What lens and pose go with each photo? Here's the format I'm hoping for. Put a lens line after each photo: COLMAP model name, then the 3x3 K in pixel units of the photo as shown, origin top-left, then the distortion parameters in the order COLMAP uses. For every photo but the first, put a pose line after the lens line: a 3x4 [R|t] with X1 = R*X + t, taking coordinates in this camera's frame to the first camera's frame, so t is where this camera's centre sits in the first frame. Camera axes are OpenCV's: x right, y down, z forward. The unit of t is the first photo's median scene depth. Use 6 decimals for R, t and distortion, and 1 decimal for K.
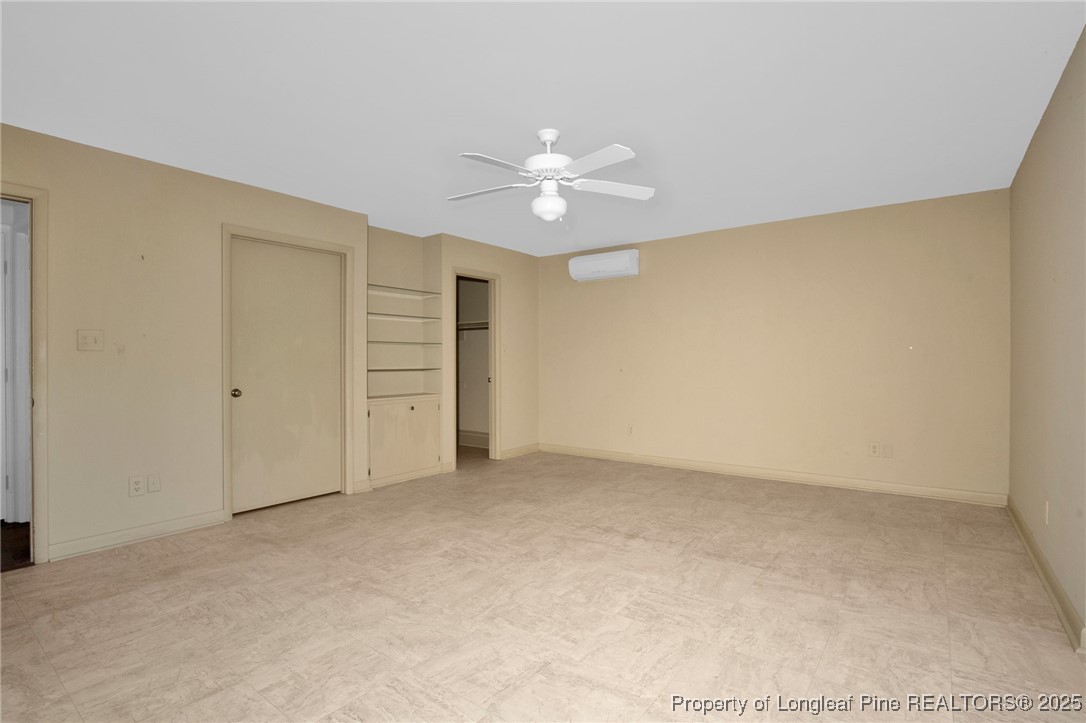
lens RADIAL K [[507.6, 0, 548.7], [0, 507.6, 372.2], [0, 0, 1]] dist [-0.035429, 0.000632]
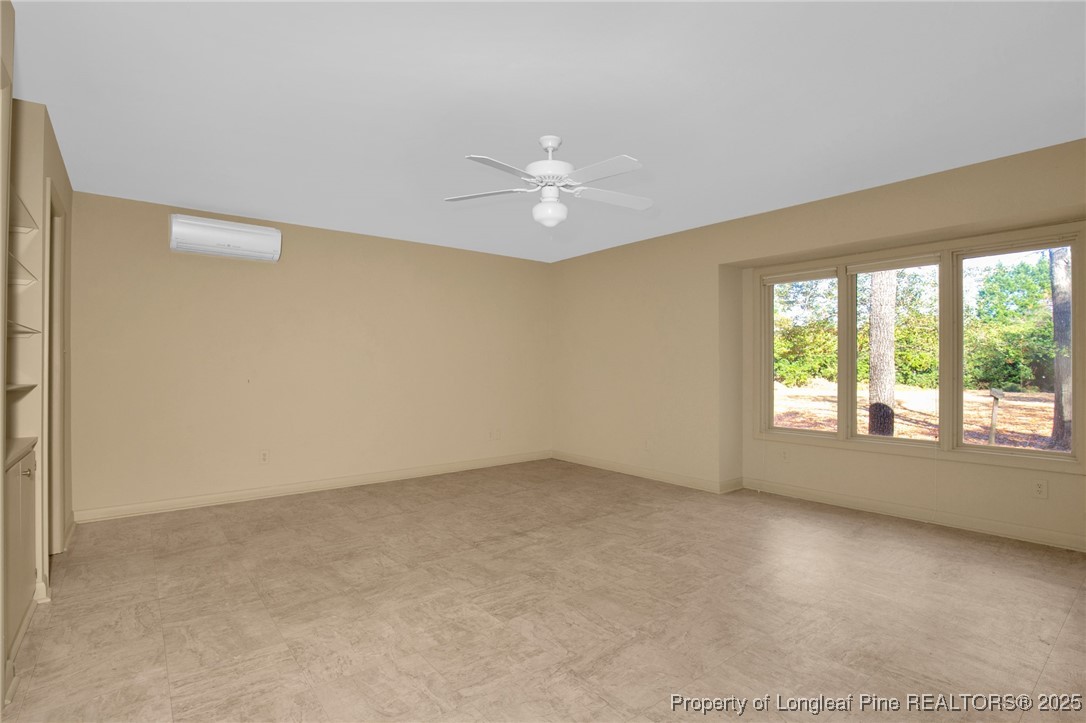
lens RADIAL K [[534.3, 0, 541.5], [0, 534.3, 346.8], [0, 0, 1]] dist [-0.036393, -0.000108]
pose [[0.270164, 0.035224, 0.962170, -0.939319], [0.025758, 0.998708, -0.043795, -0.012214], [-0.962470, 0.036616, 0.268908, 0.681290]]
